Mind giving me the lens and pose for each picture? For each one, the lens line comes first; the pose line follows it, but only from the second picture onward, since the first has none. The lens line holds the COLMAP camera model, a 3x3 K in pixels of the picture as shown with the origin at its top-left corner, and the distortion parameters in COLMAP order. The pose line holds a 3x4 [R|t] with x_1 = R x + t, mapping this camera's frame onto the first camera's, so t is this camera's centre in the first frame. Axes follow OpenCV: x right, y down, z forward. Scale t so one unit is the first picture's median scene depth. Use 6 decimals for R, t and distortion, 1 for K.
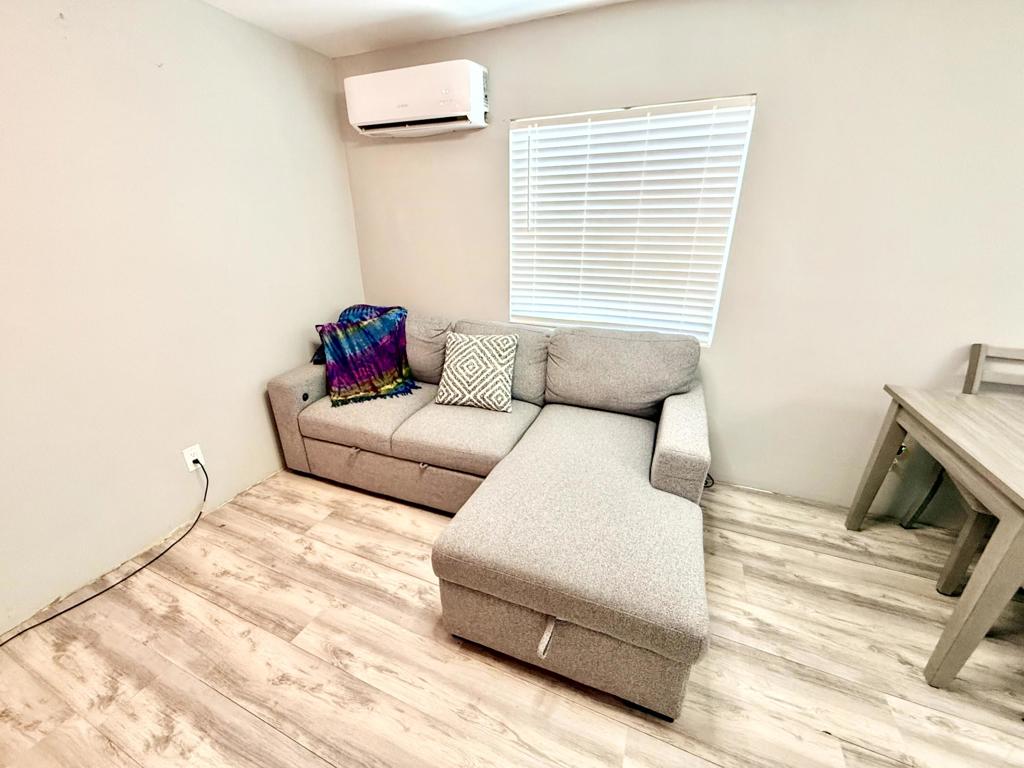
lens RADIAL K [[409.2, 0, 511.4], [0, 409.2, 381.6], [0, 0, 1]] dist [-0.003617, -0.000242]
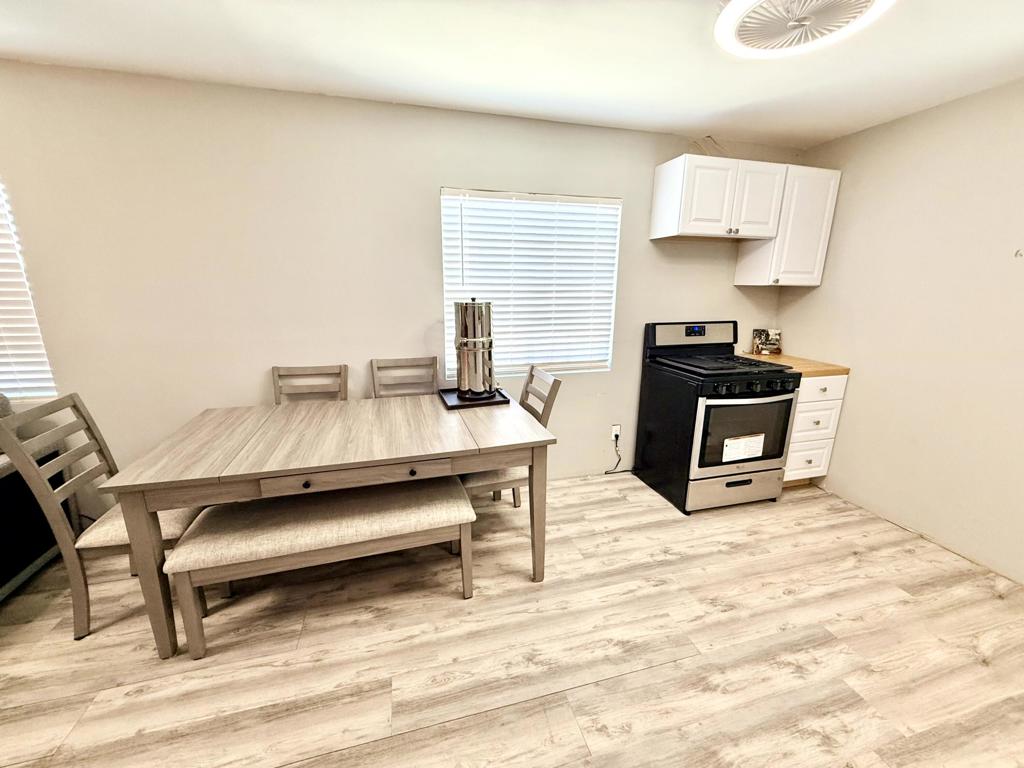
lens RADIAL K [[409.2, 0, 516.4], [0, 409.2, 380.7], [0, 0, 1]] dist [-0.003617, -0.000242]
pose [[0.779841, -0.139179, 0.610308, -1.141289], [0.218886, 0.974051, -0.057559, -0.086191], [-0.586461, 0.178475, 0.790070, 0.264652]]
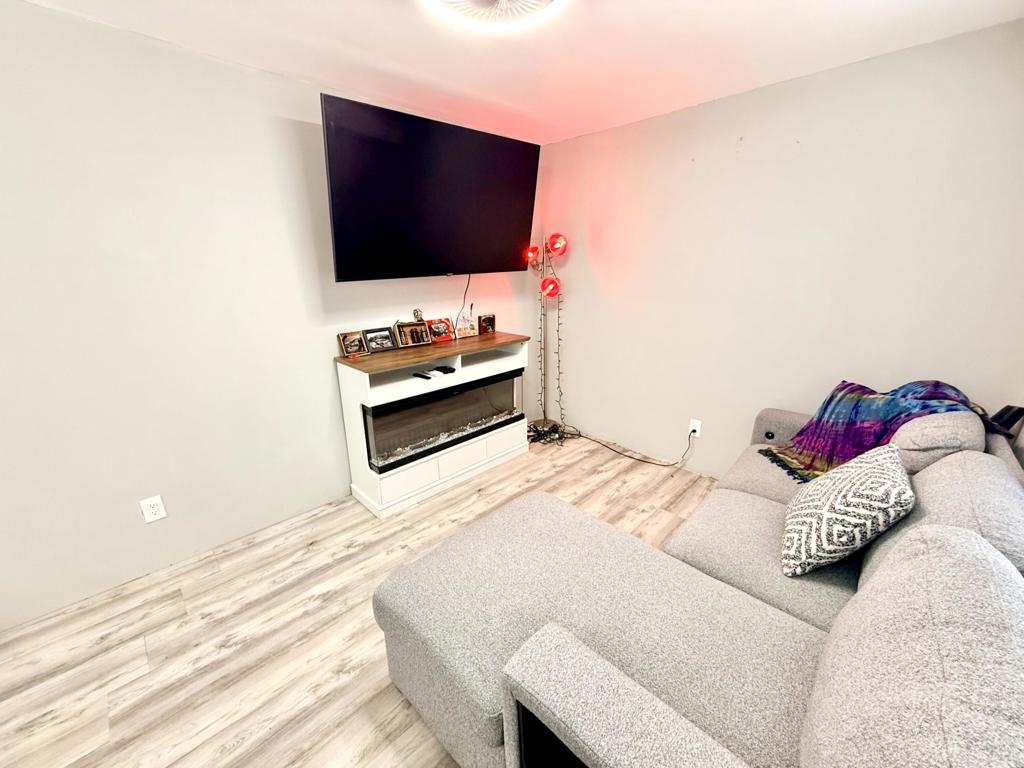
lens RADIAL K [[409.2, 0, 508.7], [0, 409.2, 385.5], [0, 0, 1]] dist [-0.003617, -0.000242]
pose [[-0.379832, 0.272918, -0.883880, 0.622135], [-0.328432, 0.853453, 0.404661, -0.278207], [0.864789, 0.443998, -0.234534, 0.680114]]
